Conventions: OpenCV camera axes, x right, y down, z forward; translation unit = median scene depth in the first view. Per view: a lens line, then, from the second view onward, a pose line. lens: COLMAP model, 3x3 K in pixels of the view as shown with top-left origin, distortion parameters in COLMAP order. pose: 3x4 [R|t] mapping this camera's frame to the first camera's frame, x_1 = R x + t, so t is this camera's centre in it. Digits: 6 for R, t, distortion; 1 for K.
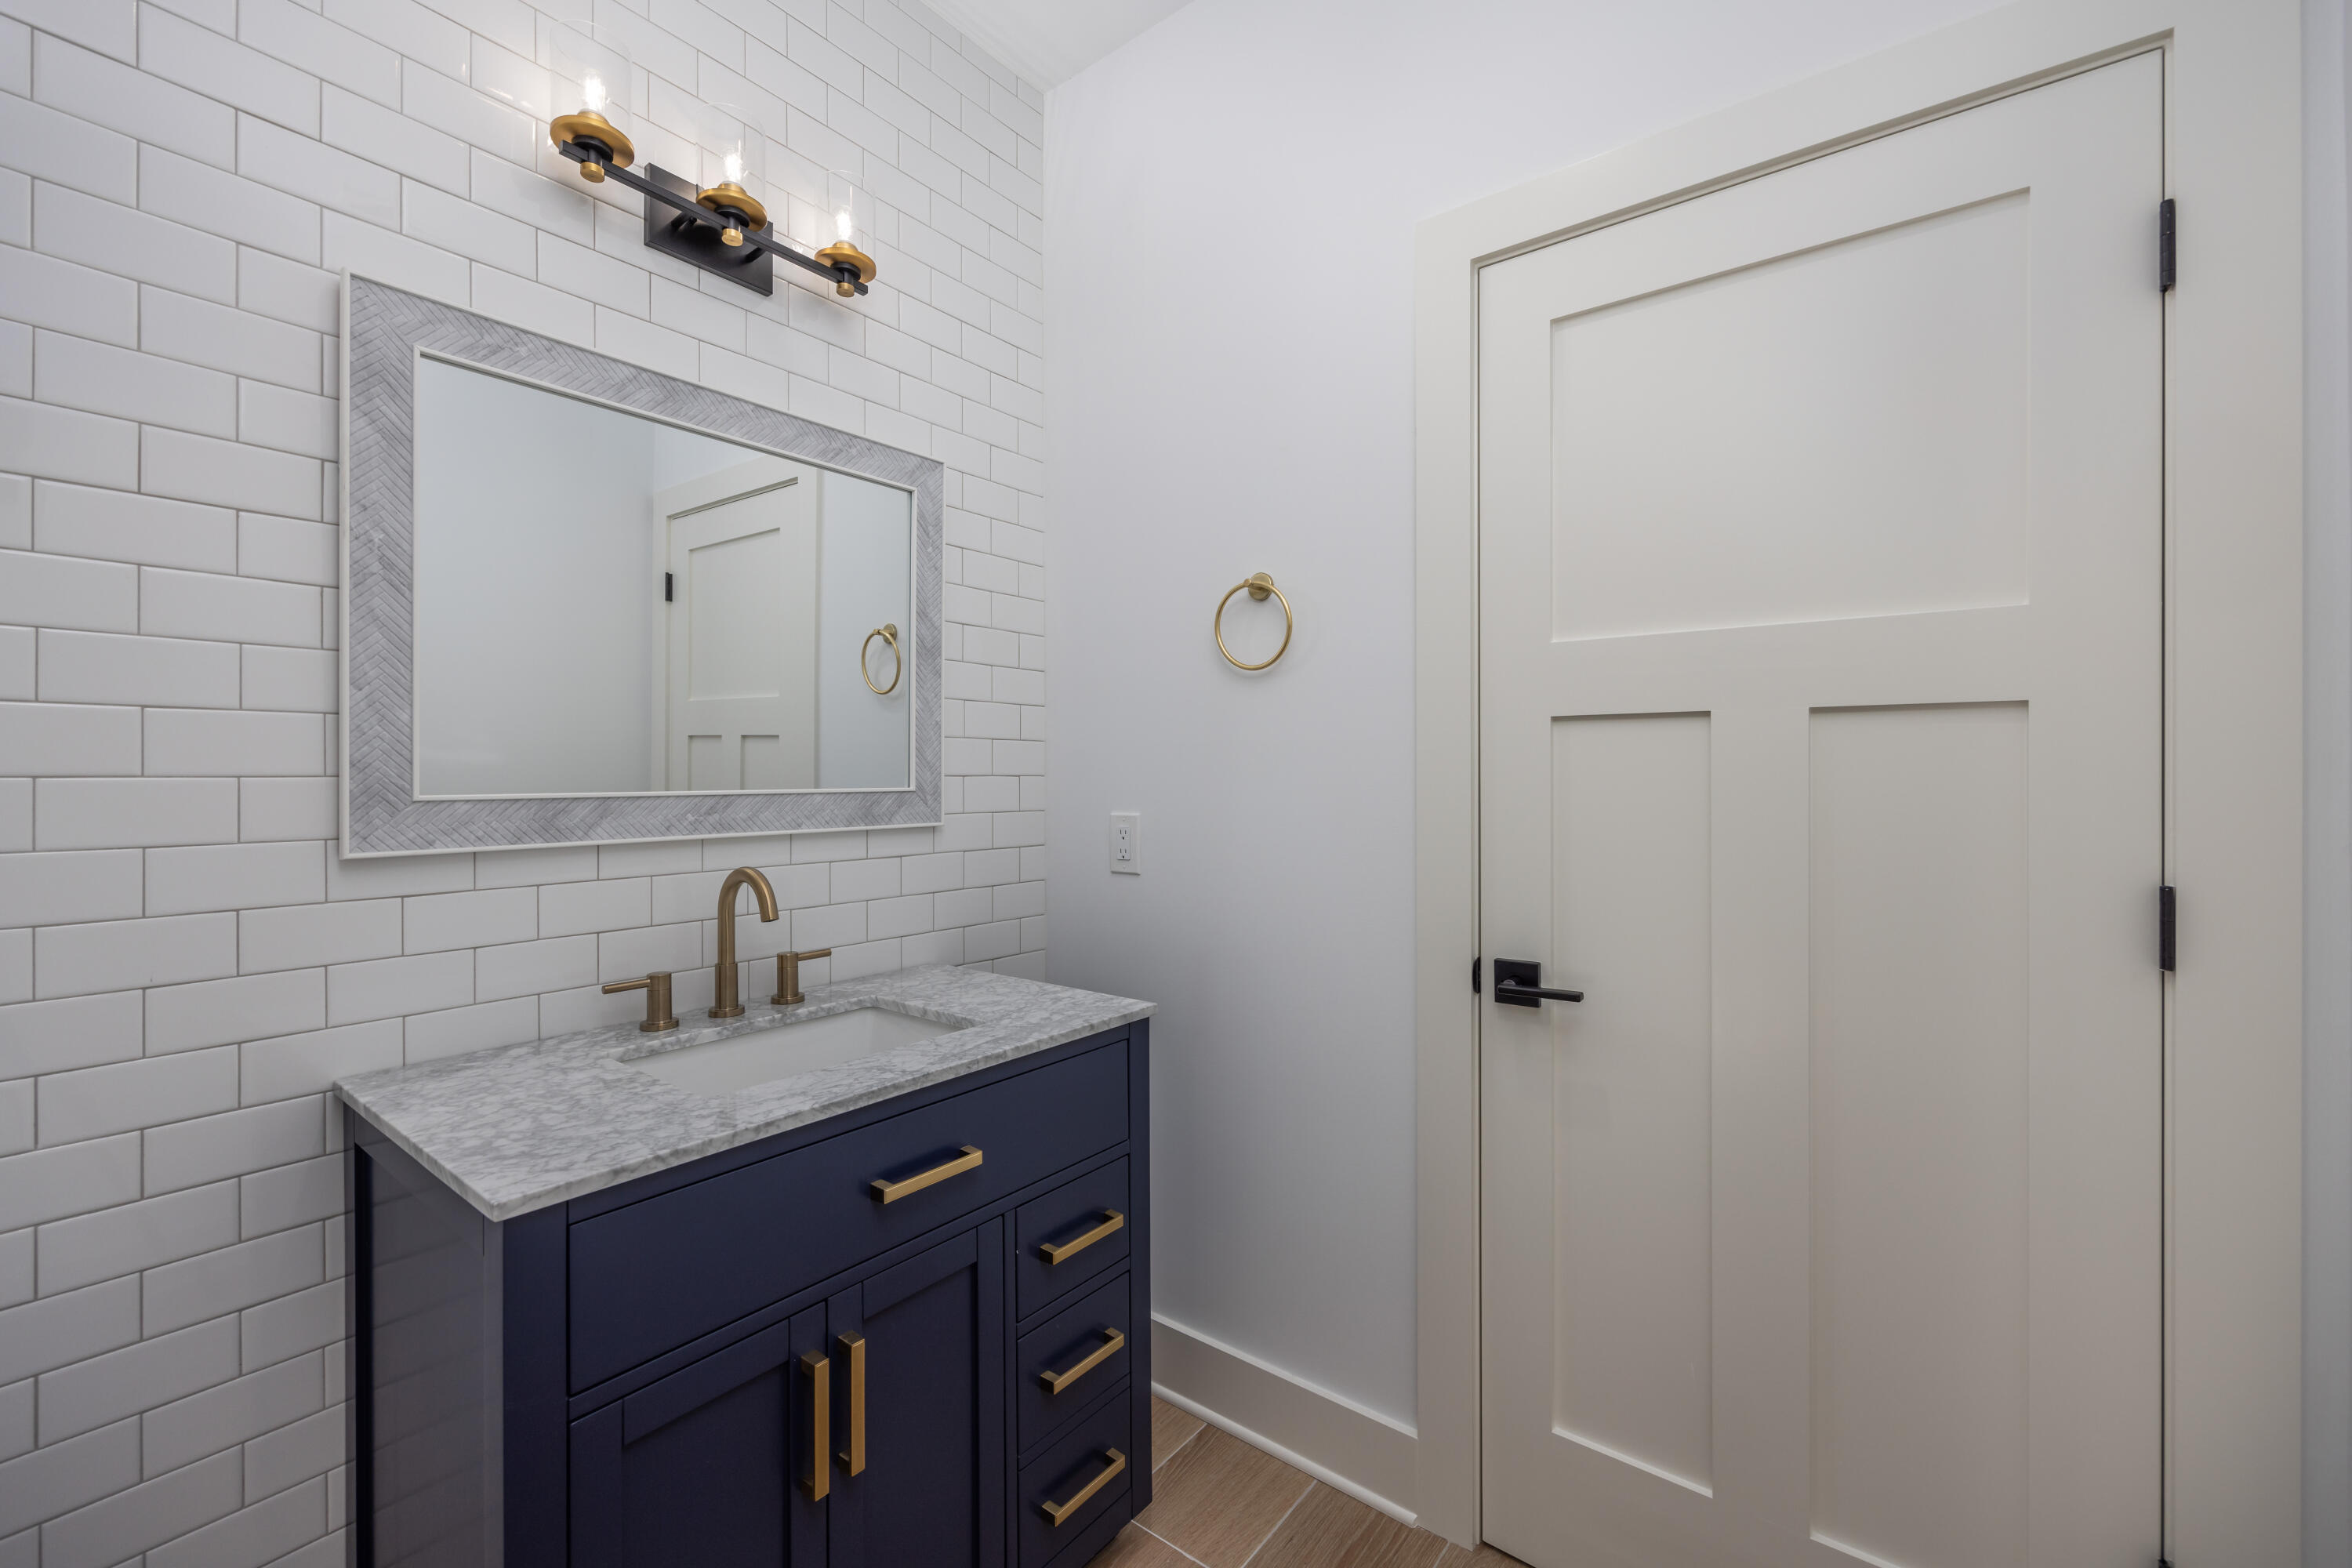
lens RADIAL K [[948.7, 0, 1158.6], [0, 948.7, 761.0], [0, 0, 1]] dist [-0.007364, -0.000088]
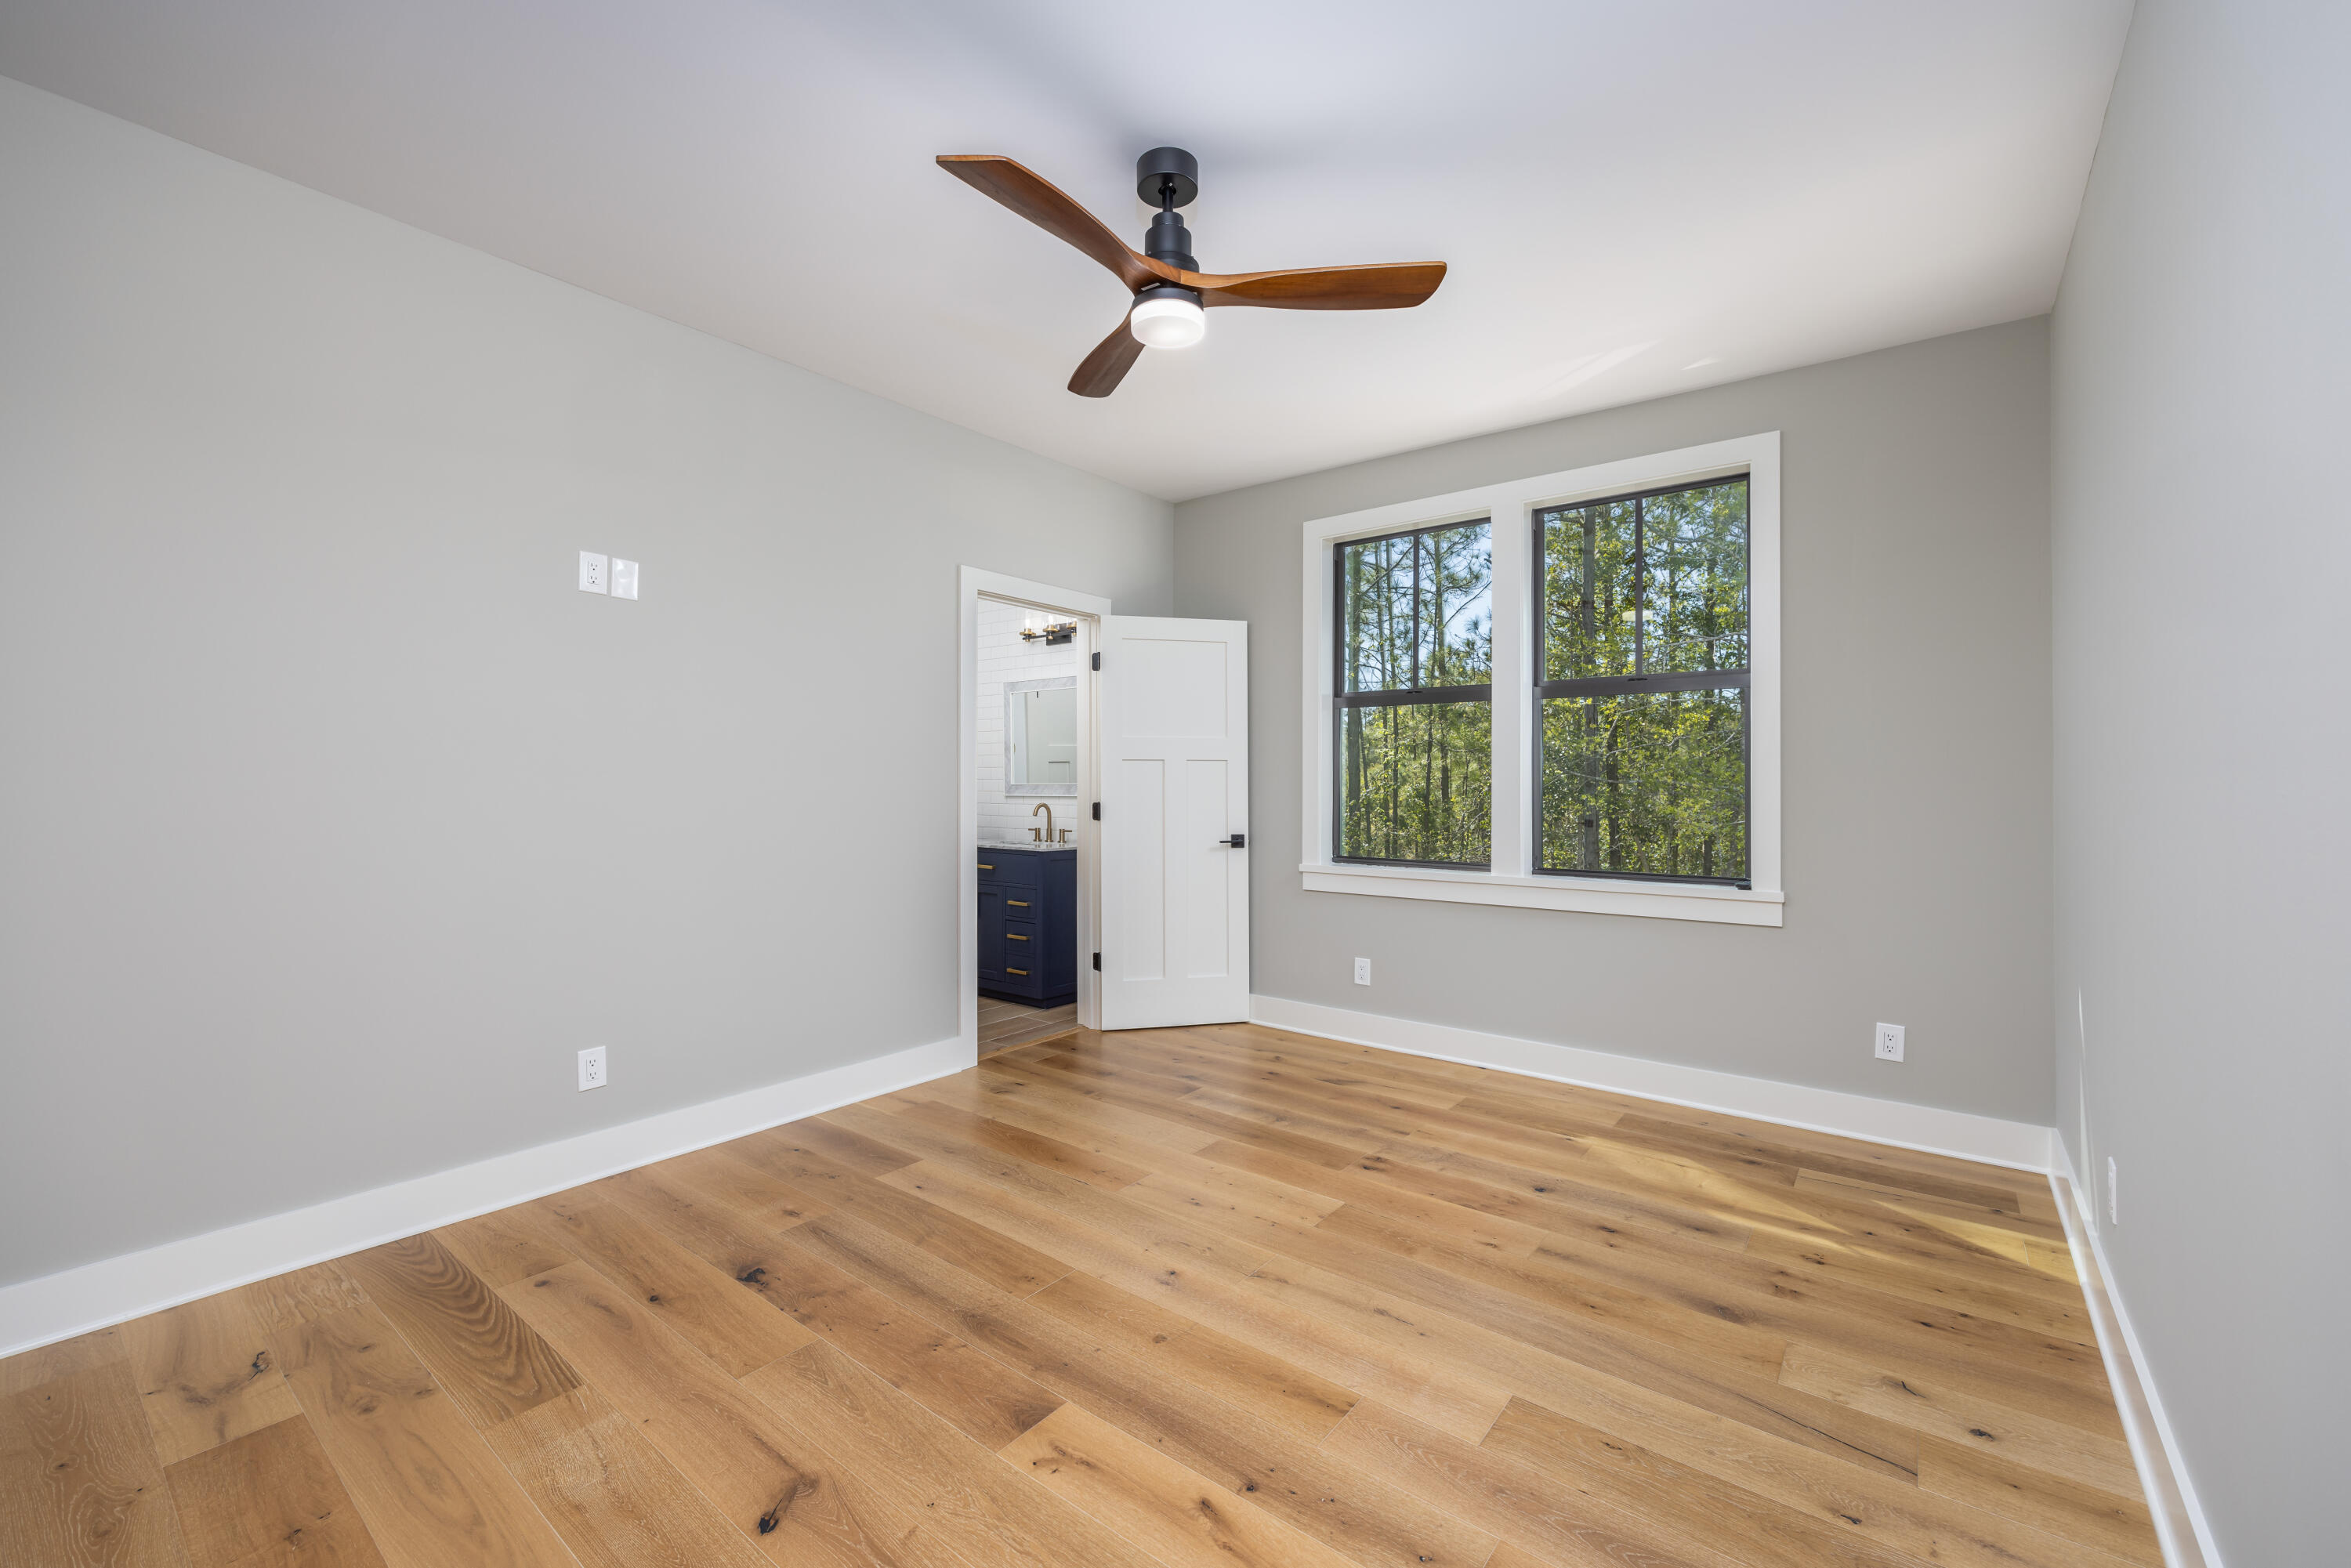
lens RADIAL K [[948.2, 0, 1185.3], [0, 948.2, 780.9], [0, 0, 1]] dist [-0.007364, -0.000088]
pose [[0.009507, 0.009193, -0.999913, 3.418353], [0.009526, 0.999912, 0.009284, -0.014743], [0.999909, -0.009614, 0.009419, 1.486333]]
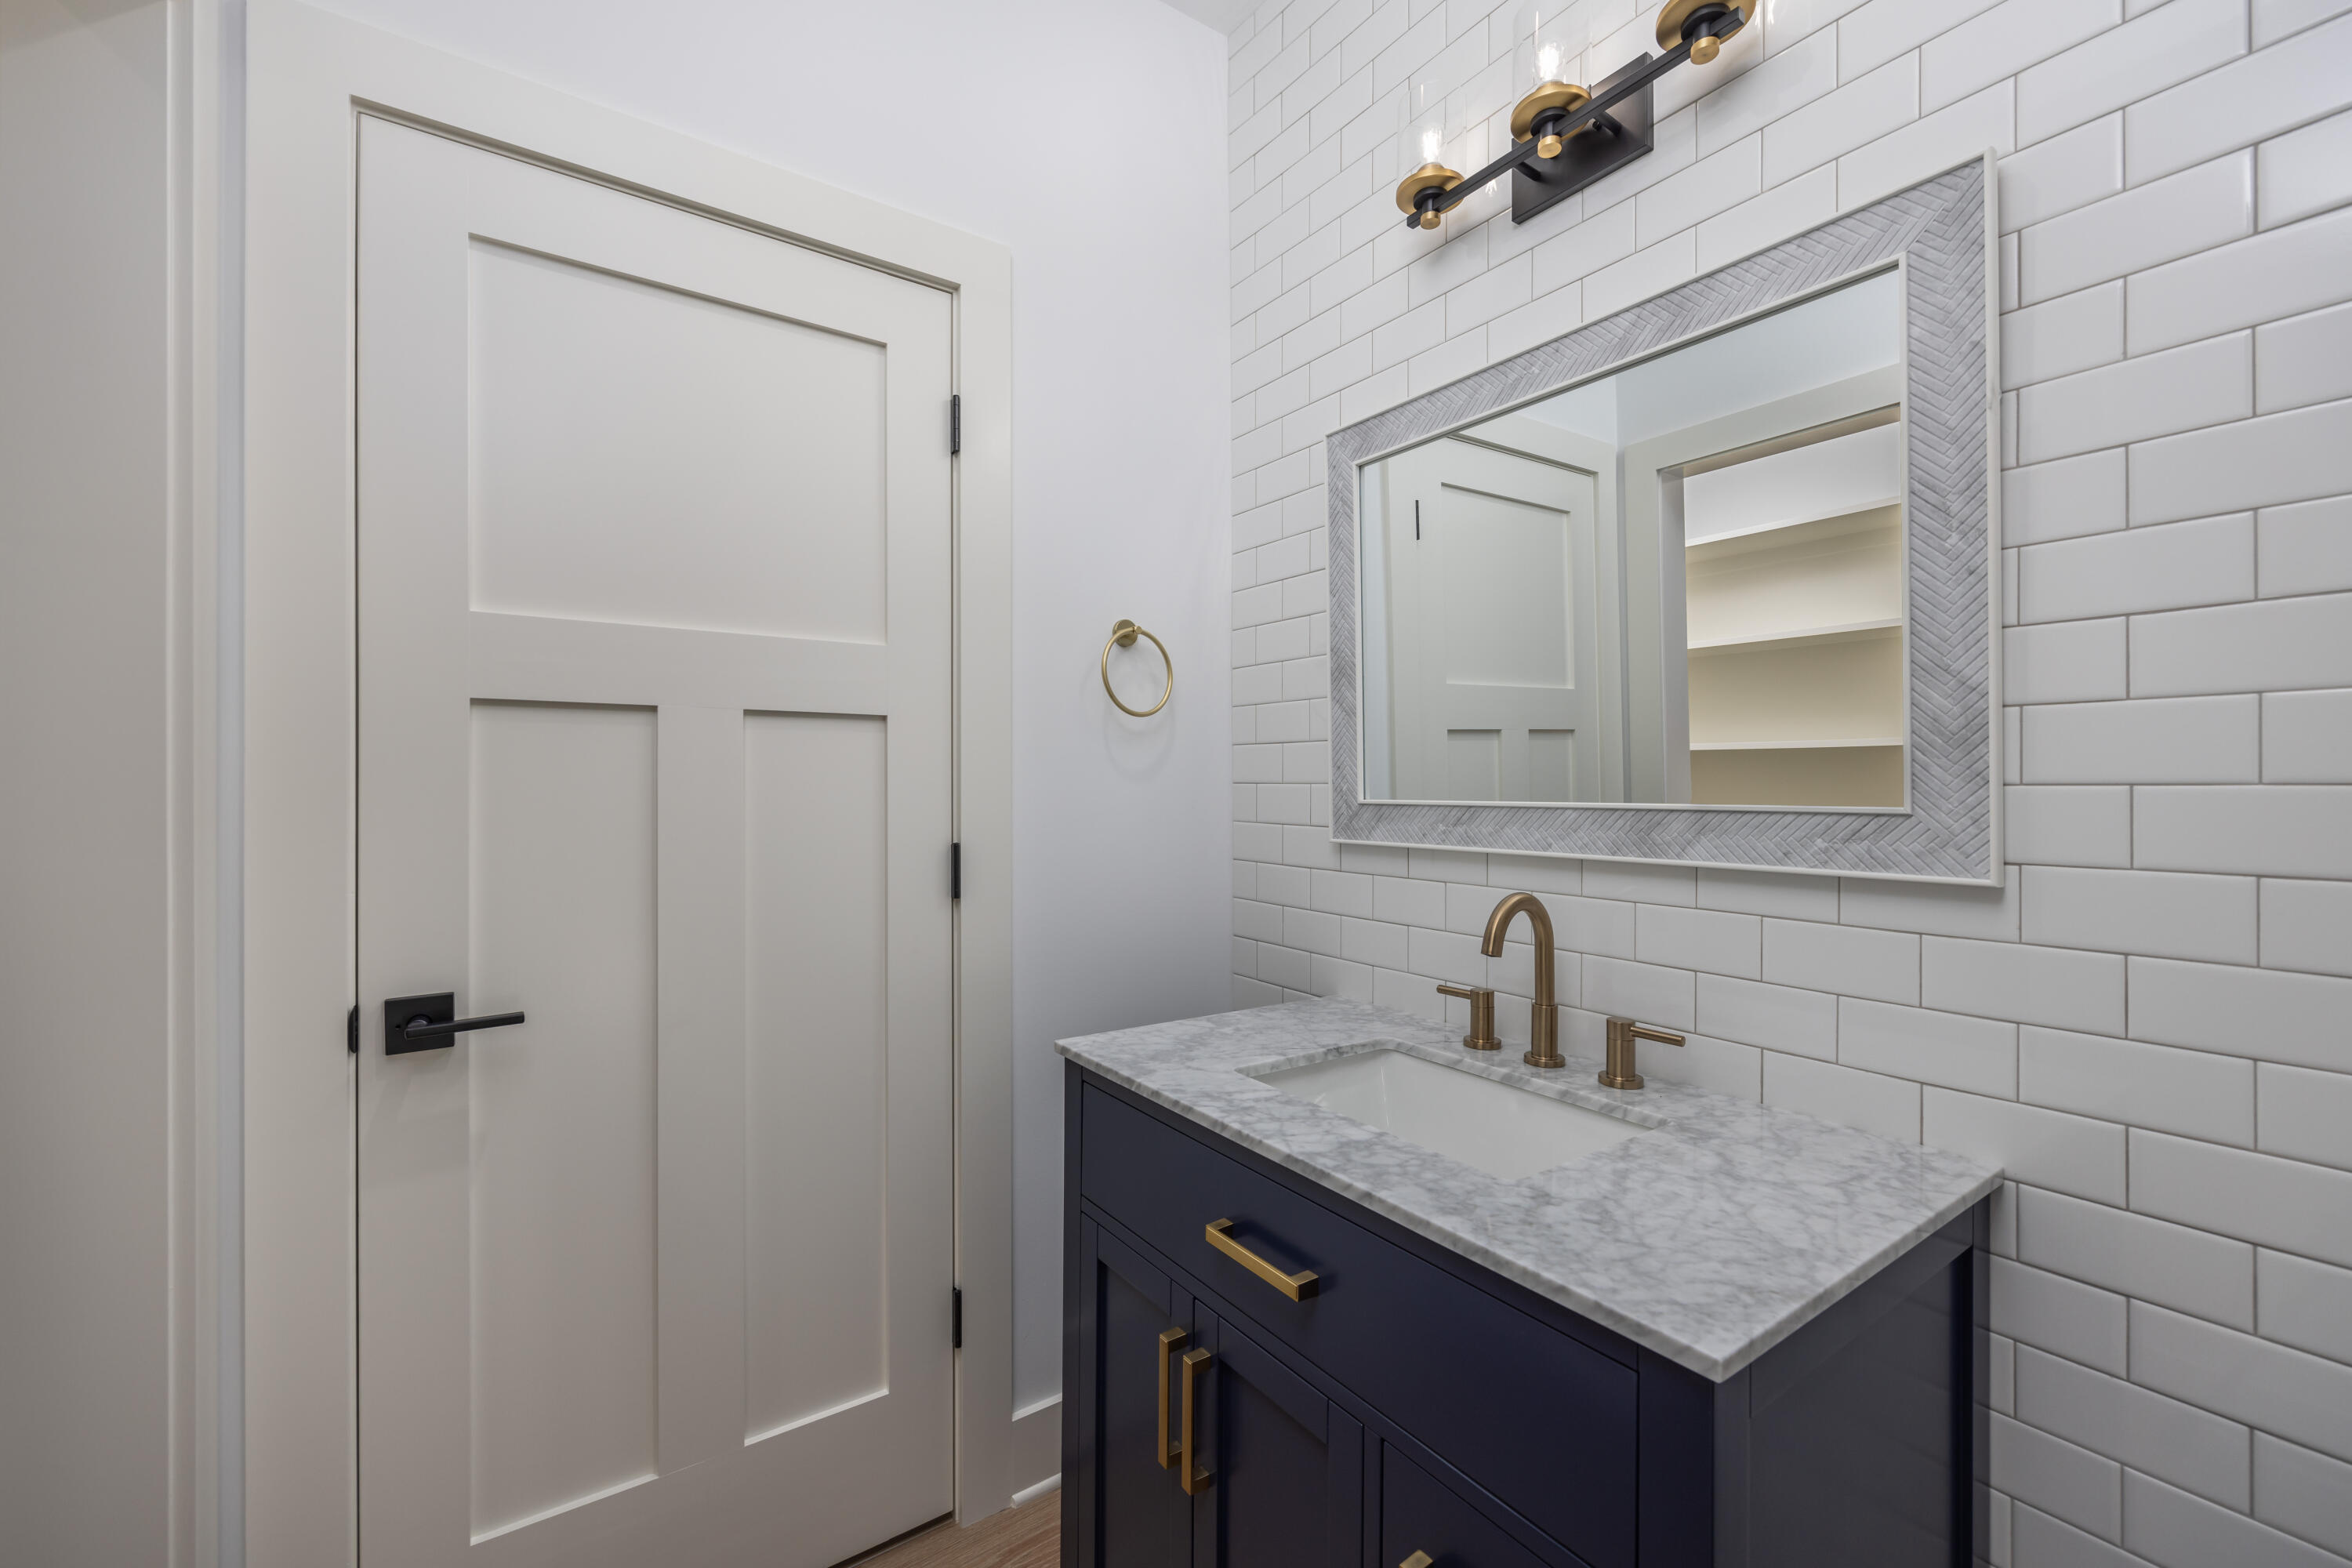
lens RADIAL K [[948.7, 0, 1185.5], [0, 948.7, 793.2], [0, 0, 1]] dist [-0.007364, -0.000088]
pose [[-0.301782, 0.006894, -0.953352, 0.445568], [0.011802, 0.999924, 0.003495, 0.015147], [0.953304, -0.010197, -0.301840, 0.920681]]
